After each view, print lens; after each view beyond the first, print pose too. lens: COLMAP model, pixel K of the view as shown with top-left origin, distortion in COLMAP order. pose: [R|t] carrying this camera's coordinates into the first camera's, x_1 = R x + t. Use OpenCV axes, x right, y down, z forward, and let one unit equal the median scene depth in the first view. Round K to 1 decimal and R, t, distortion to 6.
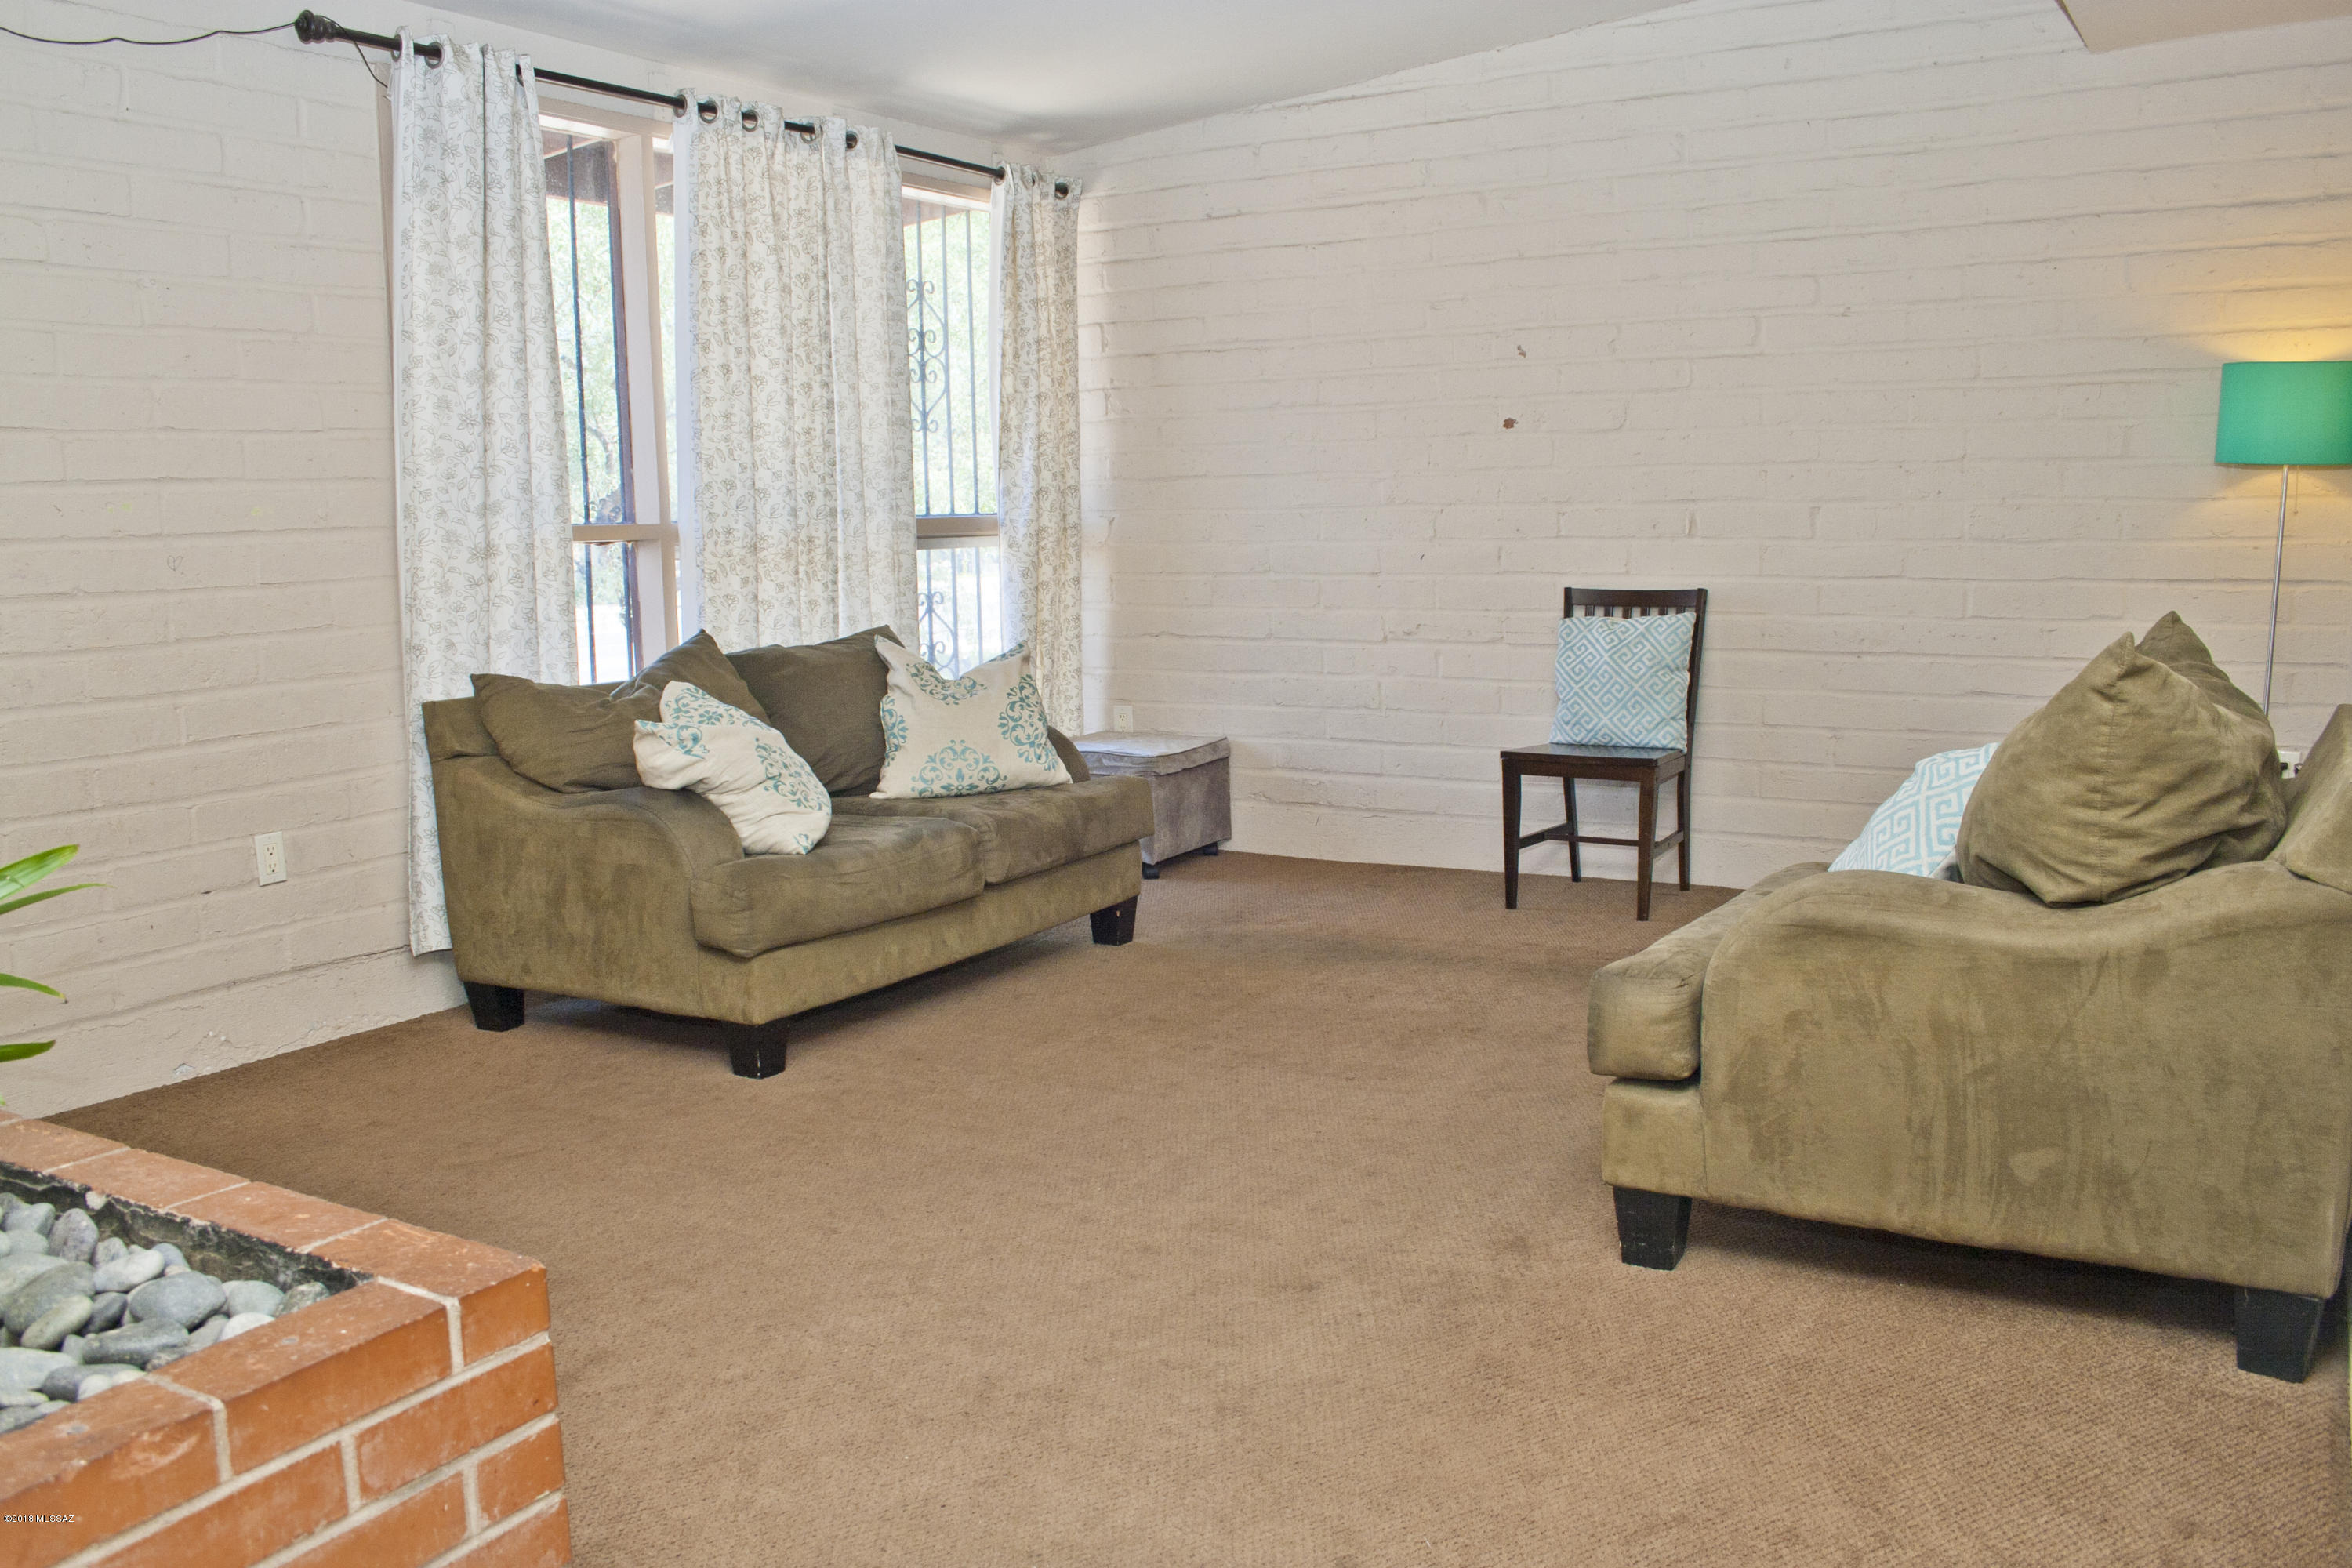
lens RADIAL K [[1937.5, 0, 1161.5], [0, 1937.5, 794.5], [0, 0, 1]] dist [-0.142689, 0.097113]
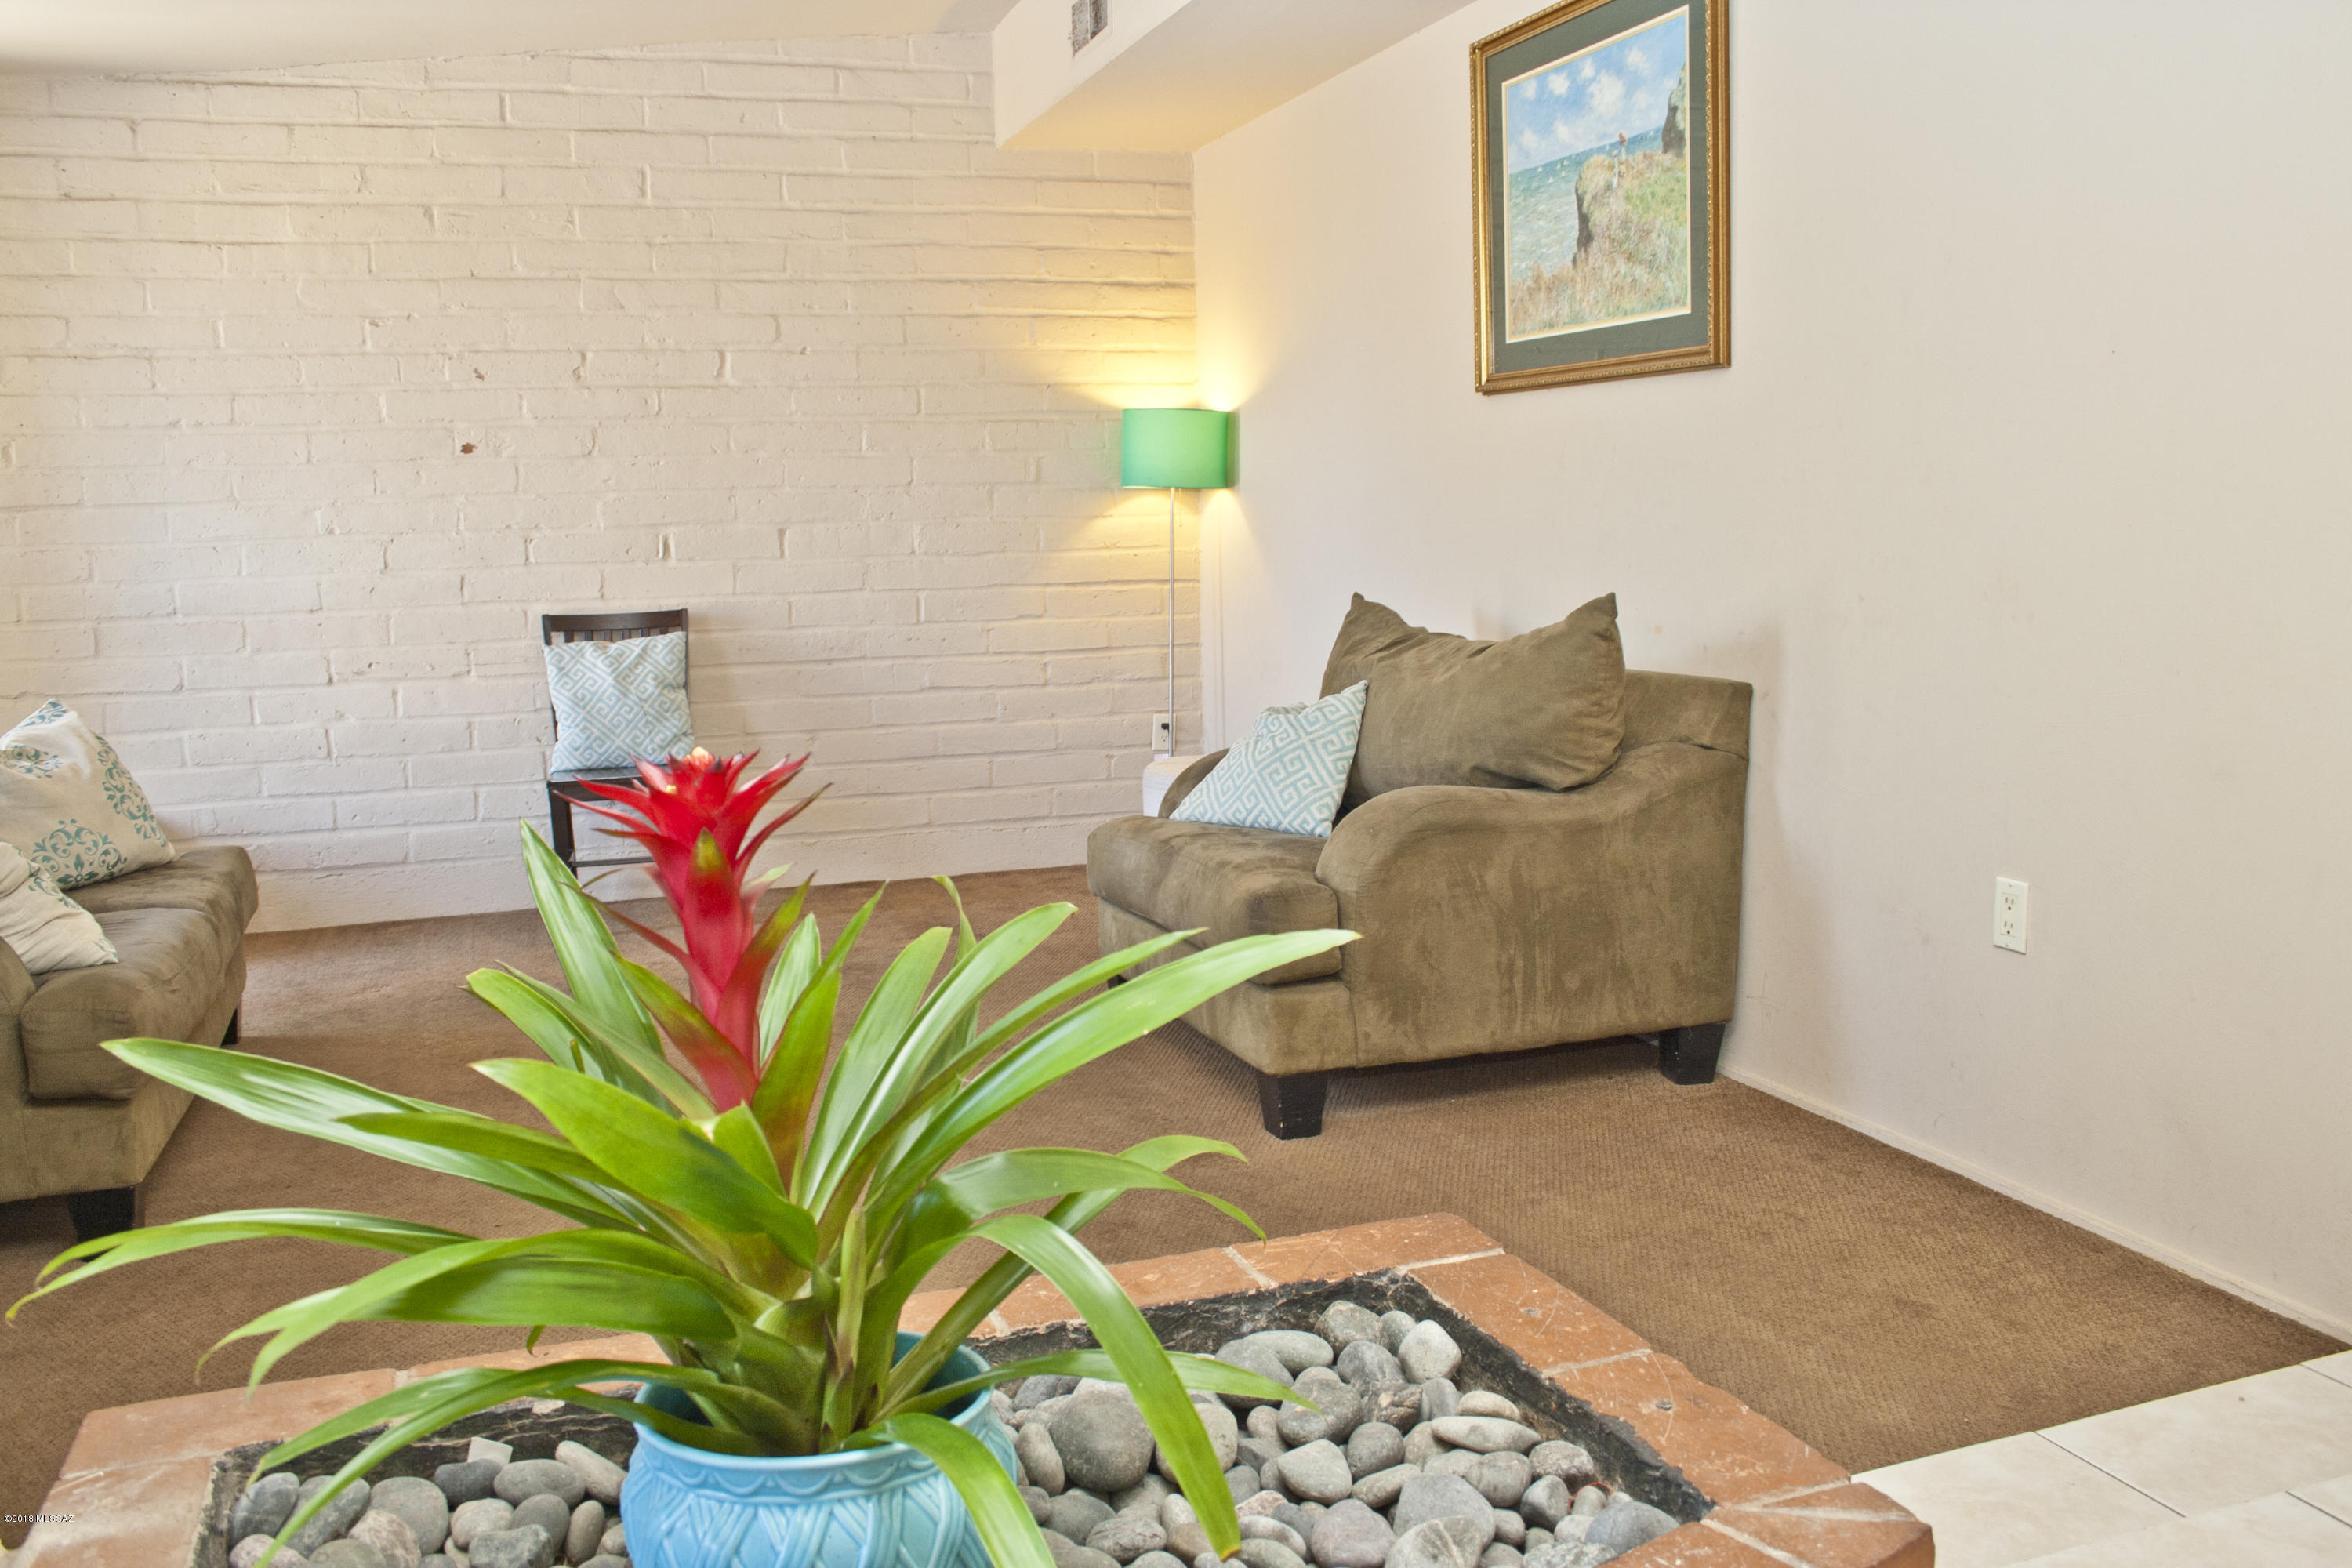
lens RADIAL K [[1937.5, 0, 1169.0], [0, 1937.5, 799.0], [0, 0, 1]] dist [-0.142689, 0.097113]
pose [[0.633938, -0.099092, 0.767010, -0.408889], [0.117902, 0.992548, 0.030783, -0.006706], [-0.764344, 0.070918, 0.640897, 0.154302]]
